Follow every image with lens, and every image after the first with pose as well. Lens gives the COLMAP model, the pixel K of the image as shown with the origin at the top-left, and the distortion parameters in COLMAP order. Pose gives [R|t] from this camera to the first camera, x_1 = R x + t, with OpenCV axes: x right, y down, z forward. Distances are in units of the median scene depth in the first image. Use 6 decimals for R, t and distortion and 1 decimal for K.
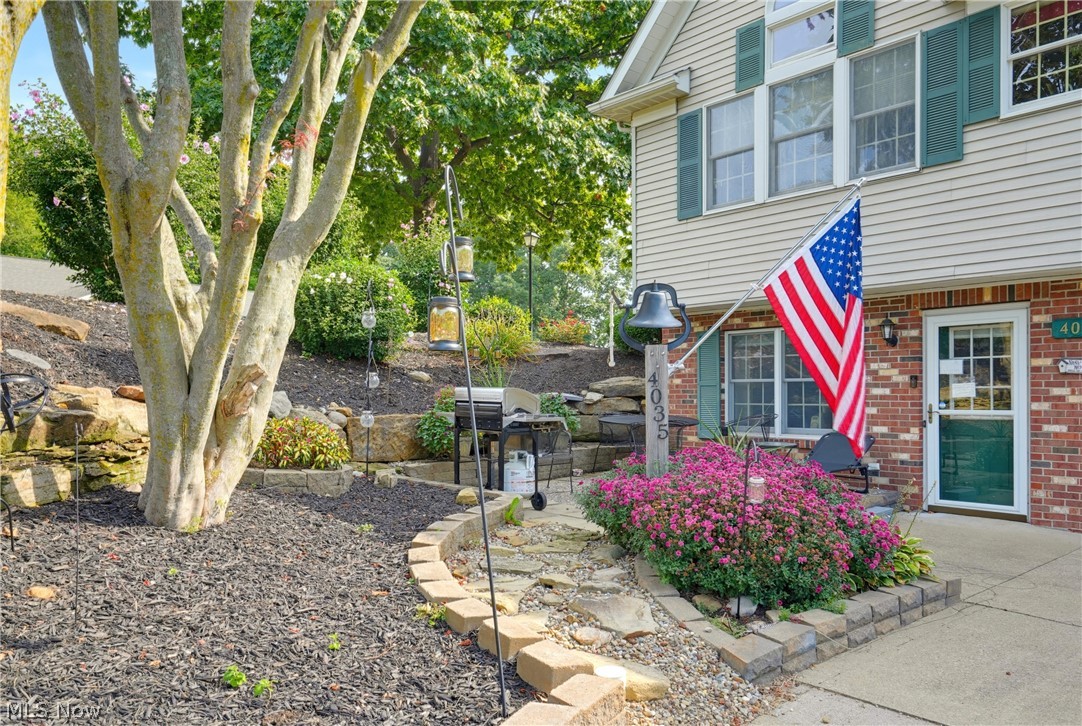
lens RADIAL K [[755.1, 0, 540.8], [0, 755.1, 368.1], [0, 0, 1]] dist [0.003001, -0.001765]
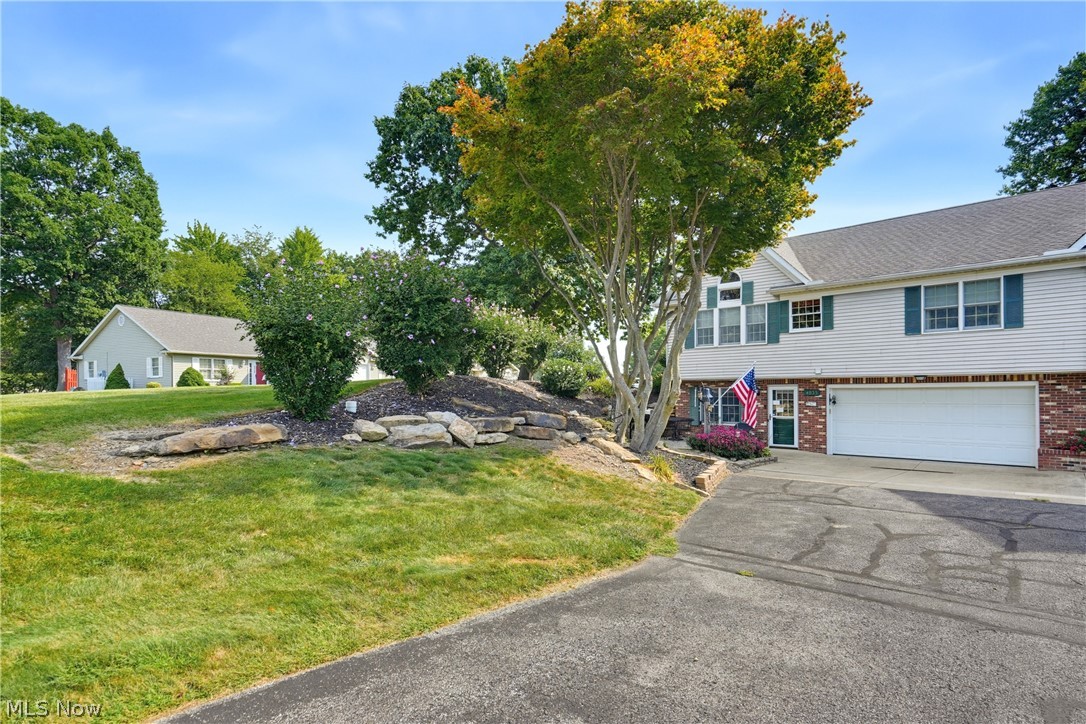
lens RADIAL K [[559.0, 0, 543.4], [0, 559.0, 367.0], [0, 0, 1]] dist [-0.000169, 0.000091]
pose [[0.995344, 0.005205, 0.096246, -0.691514], [-0.003684, 0.999866, -0.015974, -0.114284], [-0.096317, 0.015545, 0.995229, -1.309896]]
